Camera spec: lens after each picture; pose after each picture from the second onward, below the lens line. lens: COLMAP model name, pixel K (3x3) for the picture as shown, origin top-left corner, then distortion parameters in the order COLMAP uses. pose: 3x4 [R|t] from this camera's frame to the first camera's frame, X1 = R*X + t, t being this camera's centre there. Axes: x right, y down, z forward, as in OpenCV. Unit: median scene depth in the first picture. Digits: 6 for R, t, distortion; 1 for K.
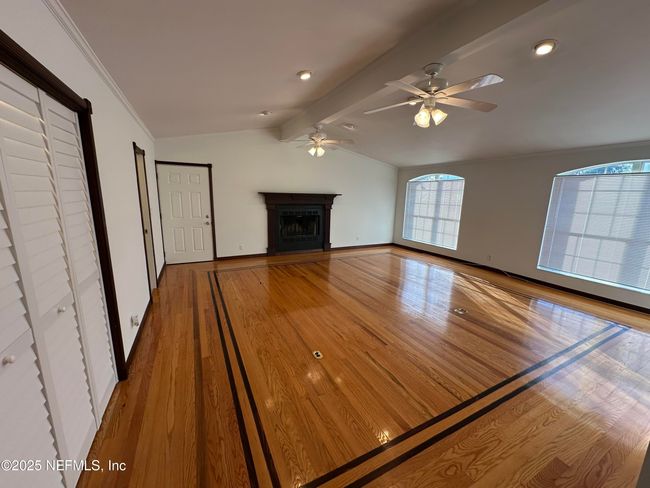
lens RADIAL K [[258.0, 0, 325.0], [0, 258.0, 244.0], [0, 0, 1]] dist [0.000268, -0.000003]
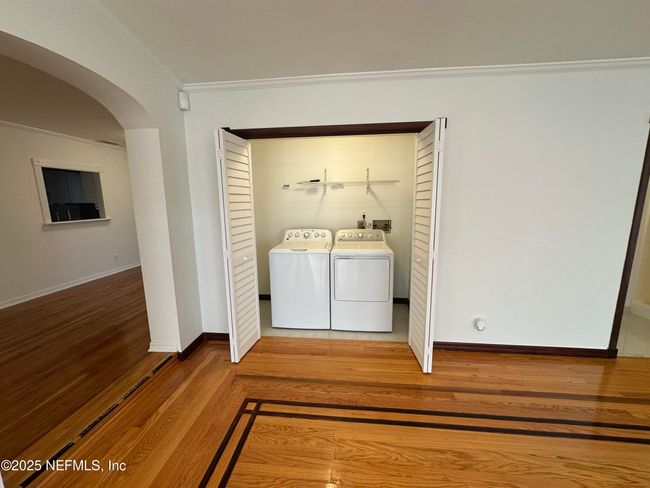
lens RADIAL K [[258.0, 0, 325.0], [0, 258.0, 244.0], [0, 0, 1]] dist [0.000268, -0.000003]
pose [[-0.543927, 0.116340, -0.831029, 0.413066], [-0.159665, 0.957901, 0.238606, -0.156854], [0.823803, 0.262470, -0.502453, 1.087724]]
